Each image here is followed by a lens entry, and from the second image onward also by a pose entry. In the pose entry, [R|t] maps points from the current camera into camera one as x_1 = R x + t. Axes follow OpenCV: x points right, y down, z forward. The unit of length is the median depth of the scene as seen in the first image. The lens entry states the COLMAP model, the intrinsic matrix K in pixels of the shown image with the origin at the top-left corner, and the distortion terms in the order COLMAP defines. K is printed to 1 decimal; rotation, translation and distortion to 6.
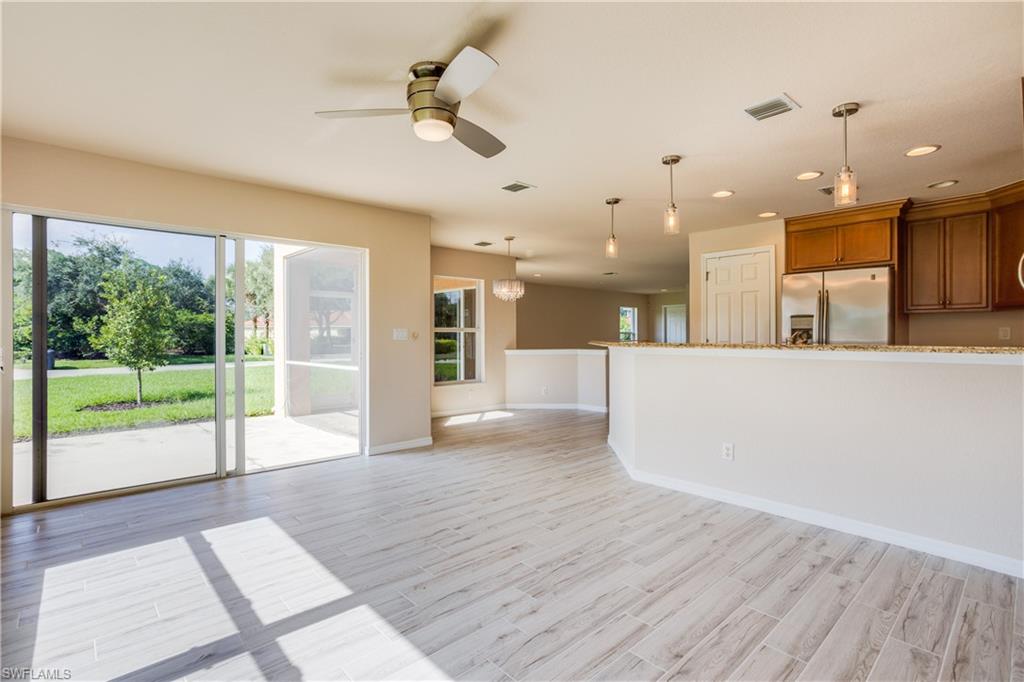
lens RADIAL K [[492.4, 0, 509.3], [0, 492.4, 337.6], [0, 0, 1]] dist [-0.043778, 0.019260]
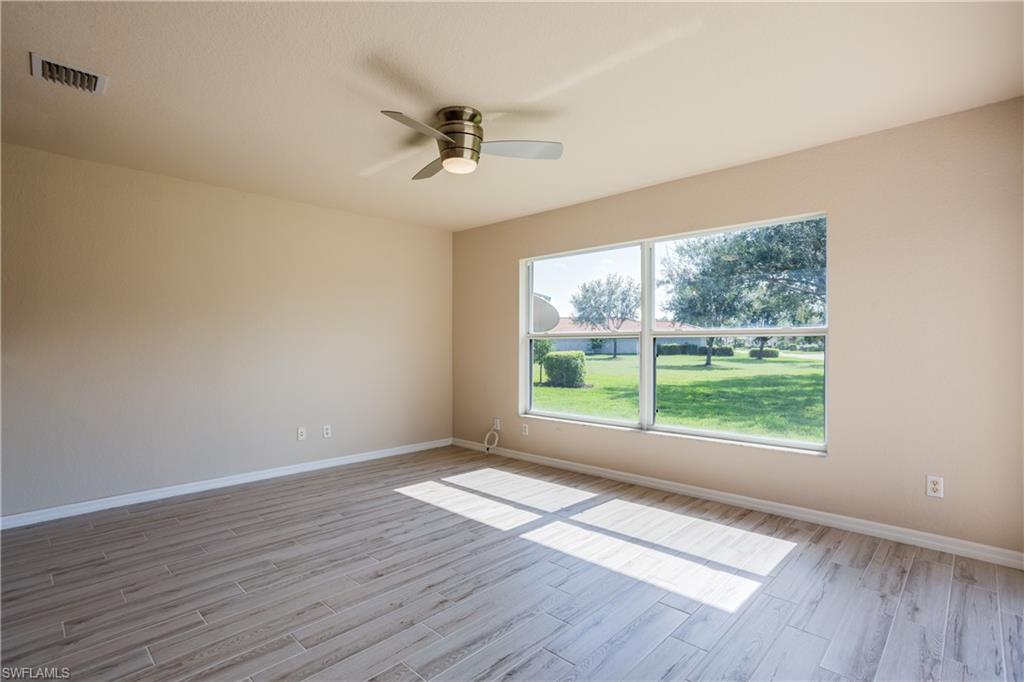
lens RADIAL K [[492.4, 0, 509.3], [0, 492.4, 337.6], [0, 0, 1]] dist [-0.043778, 0.019260]
pose [[-0.998205, 0.002002, -0.059851, -0.168977], [0.002677, 0.999934, -0.011205, -0.005744], [0.059825, -0.011345, -0.998144, 1.831084]]
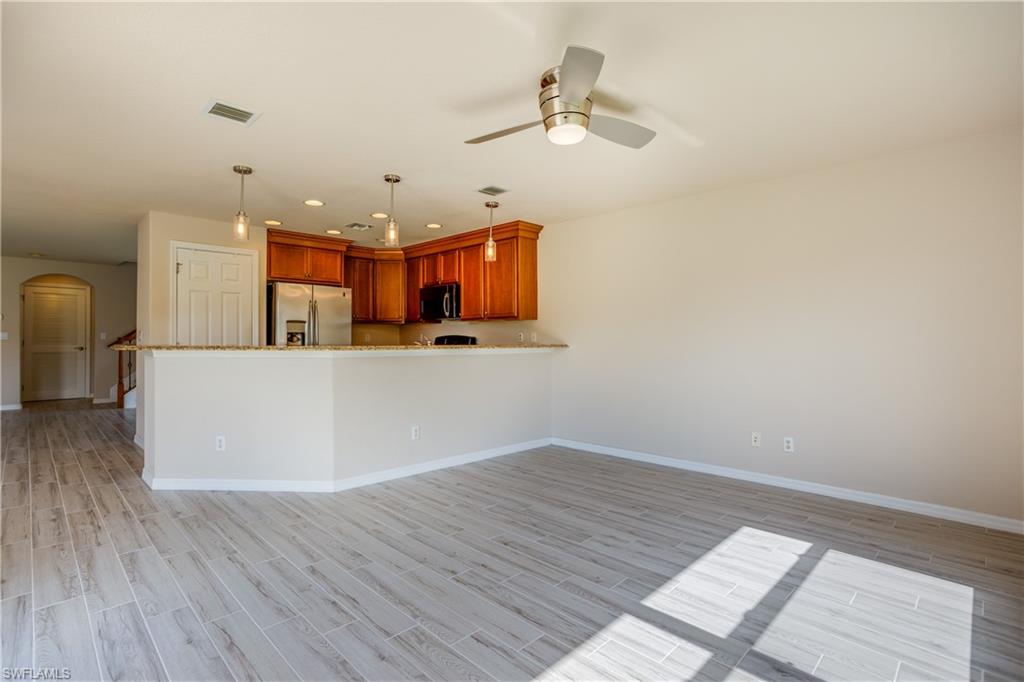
lens RADIAL K [[492.4, 0, 509.3], [0, 492.4, 337.6], [0, 0, 1]] dist [-0.043778, 0.019260]
pose [[-0.046371, 0.004665, 0.998913, -0.973755], [0.000055, 0.999989, -0.004667, -0.002337], [-0.998924, -0.000162, -0.046371, 0.986030]]
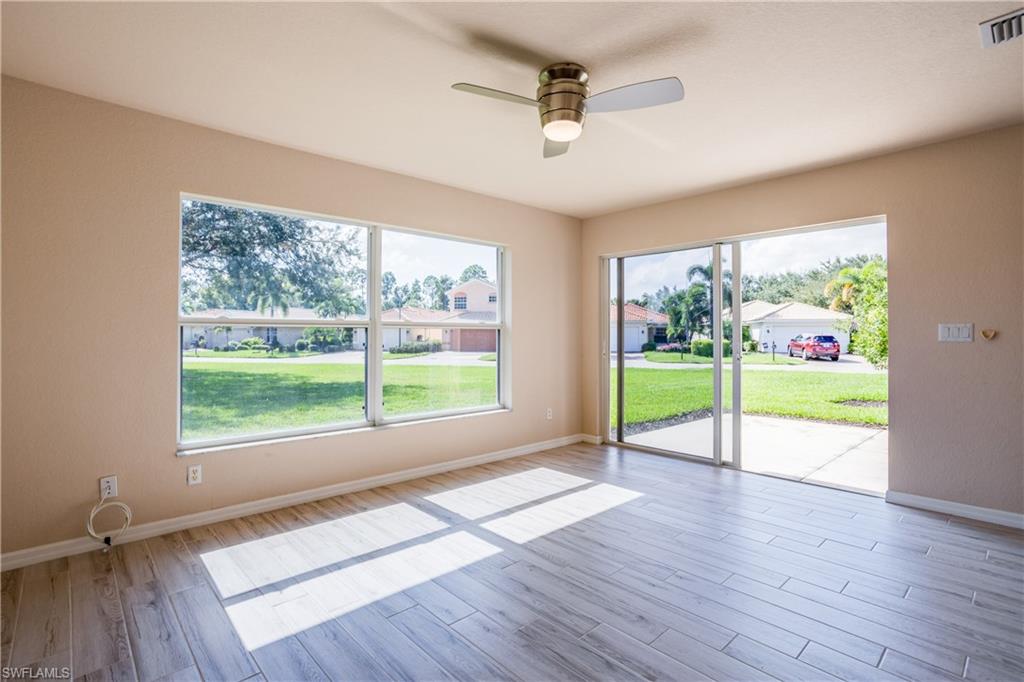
lens RADIAL K [[492.4, 0, 509.3], [0, 492.4, 337.6], [0, 0, 1]] dist [-0.043778, 0.019260]
pose [[-0.000726, 0.007635, -0.999971, 0.714235], [-0.005415, 0.999956, 0.007639, -0.006015], [0.999985, 0.005421, -0.000685, 0.752652]]
